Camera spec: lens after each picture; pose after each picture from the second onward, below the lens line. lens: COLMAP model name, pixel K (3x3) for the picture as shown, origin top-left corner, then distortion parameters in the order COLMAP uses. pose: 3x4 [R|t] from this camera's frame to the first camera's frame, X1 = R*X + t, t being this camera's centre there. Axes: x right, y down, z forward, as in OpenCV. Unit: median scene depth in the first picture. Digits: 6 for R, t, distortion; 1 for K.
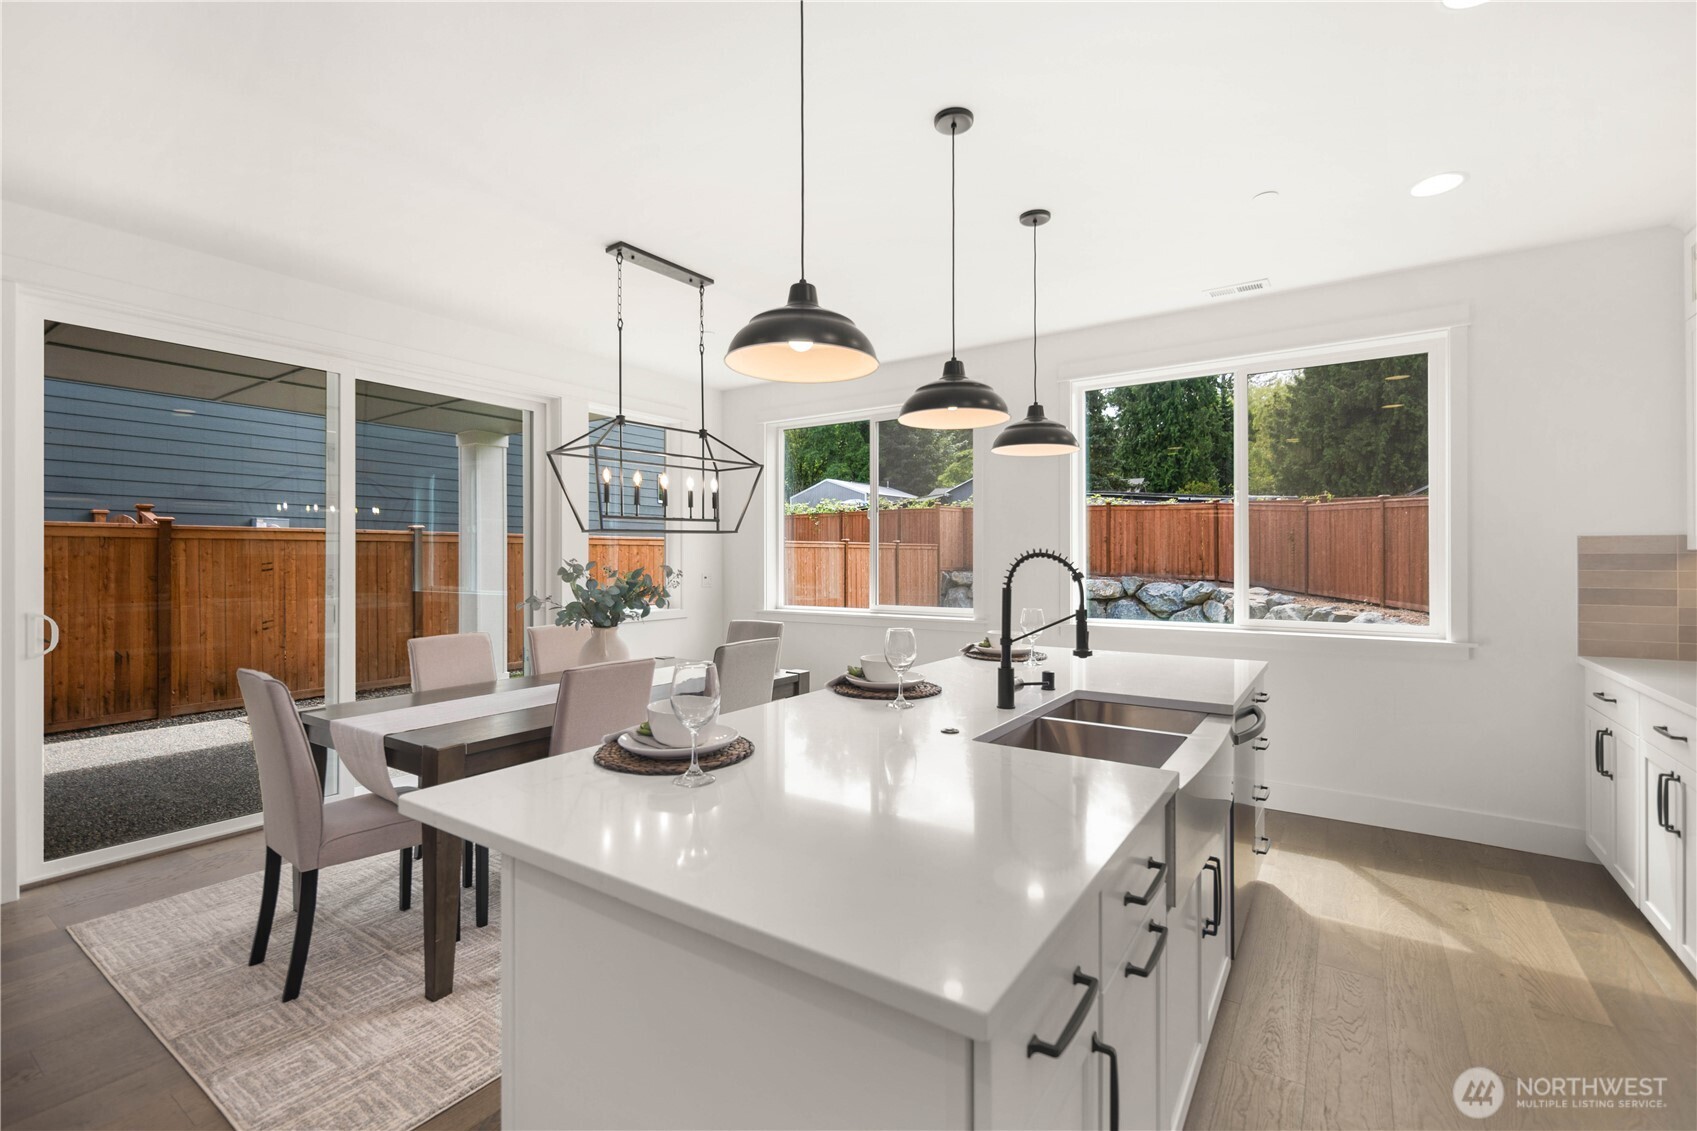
lens RADIAL K [[744.6, 0, 852.0], [0, 744.6, 559.7], [0, 0, 1]] dist [0.014410, -0.003161]
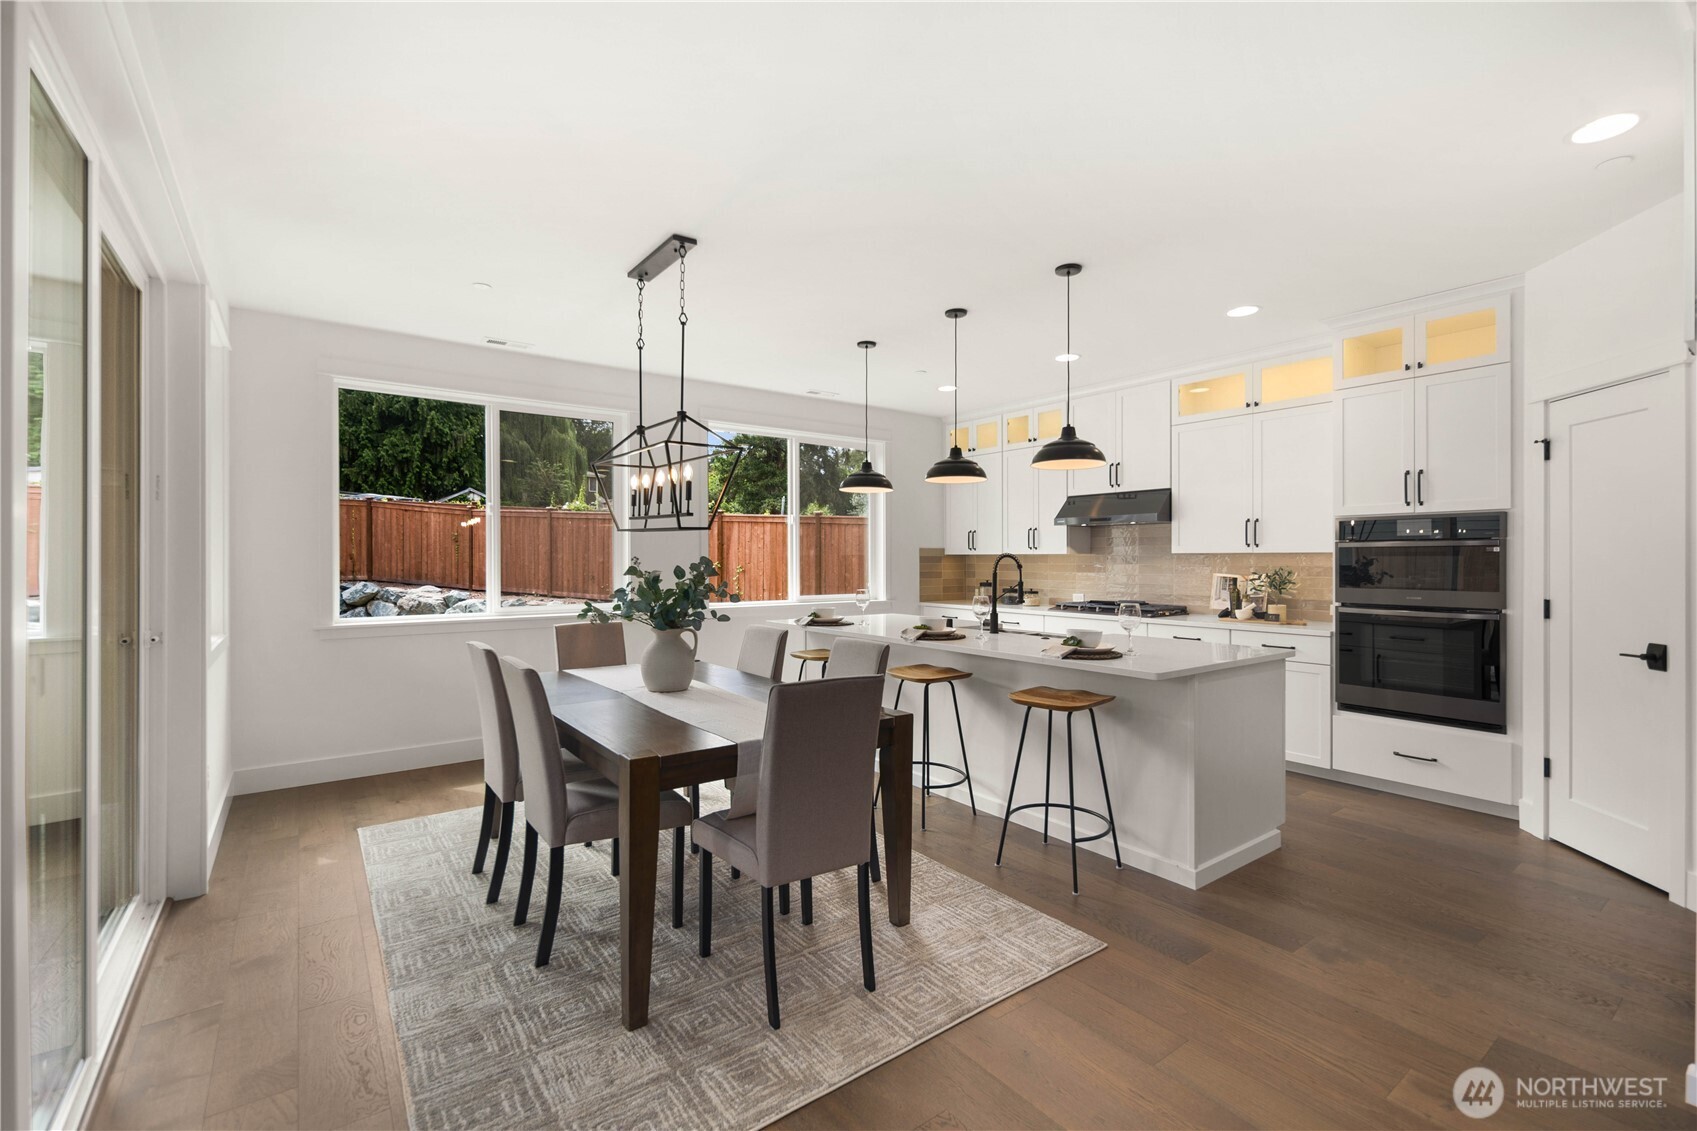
lens RADIAL K [[744.6, 0, 856.6], [0, 744.6, 561.8], [0, 0, 1]] dist [0.014410, -0.003161]
pose [[0.318520, -0.001700, 0.947914, -1.389694], [-0.001139, 0.999997, 0.002176, 0.005440], [-0.947915, -0.001773, 0.318517, 0.569747]]
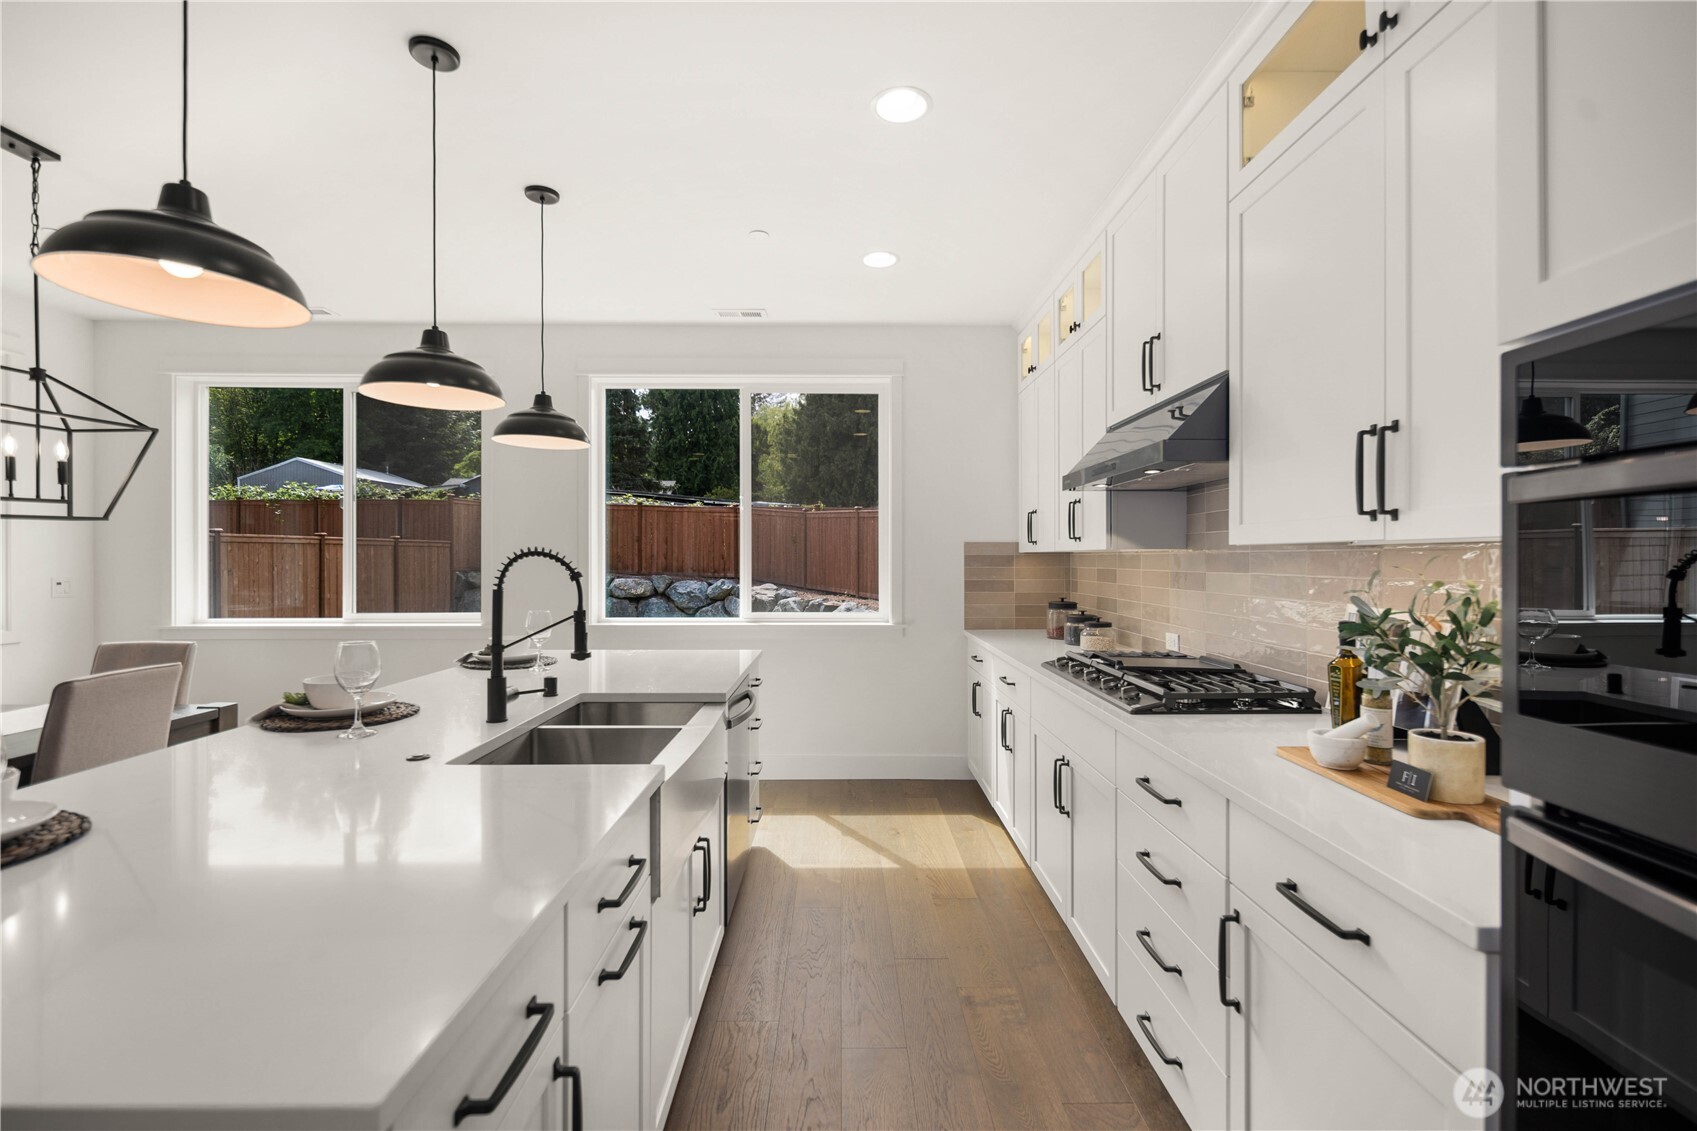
lens RADIAL K [[744.6, 0, 849.5], [0, 744.6, 559.7], [0, 0, 1]] dist [0.014410, -0.003161]
pose [[0.824594, 0.001175, 0.565724, 0.031699], [-0.001813, 0.999998, 0.000566, 0.000202], [-0.565722, -0.001492, 0.824595, 0.003964]]
